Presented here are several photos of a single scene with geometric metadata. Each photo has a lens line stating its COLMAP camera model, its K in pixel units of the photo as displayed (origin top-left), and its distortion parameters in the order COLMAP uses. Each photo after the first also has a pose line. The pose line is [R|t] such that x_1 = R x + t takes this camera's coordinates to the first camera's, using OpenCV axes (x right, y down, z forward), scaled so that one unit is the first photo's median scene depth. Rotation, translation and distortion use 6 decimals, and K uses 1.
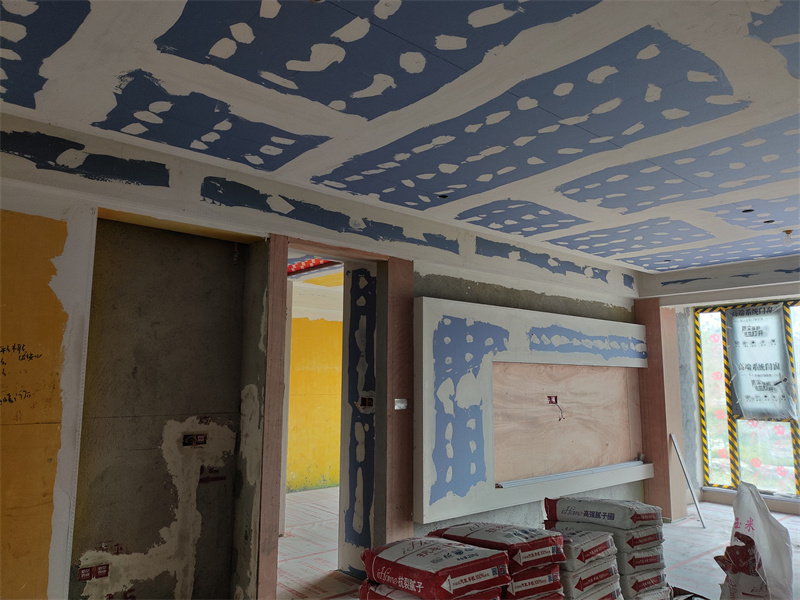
lens RADIAL K [[580.9, 0, 400.0], [0, 580.9, 300.0], [0, 0, 1]] dist [0.082325, -0.094855]
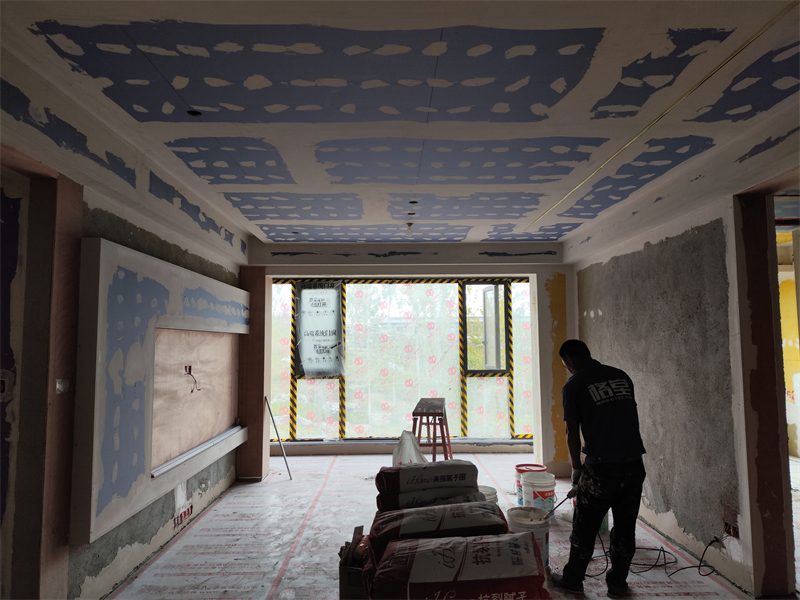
lens RADIAL K [[580.9, 0, 400.0], [0, 580.9, 300.0], [0, 0, 1]] dist [0.082325, -0.094855]
pose [[0.648144, 0.048725, 0.759958, -0.199160], [-0.092633, 0.995585, 0.015171, 0.018543], [-0.755863, -0.080230, 0.649796, 0.165677]]
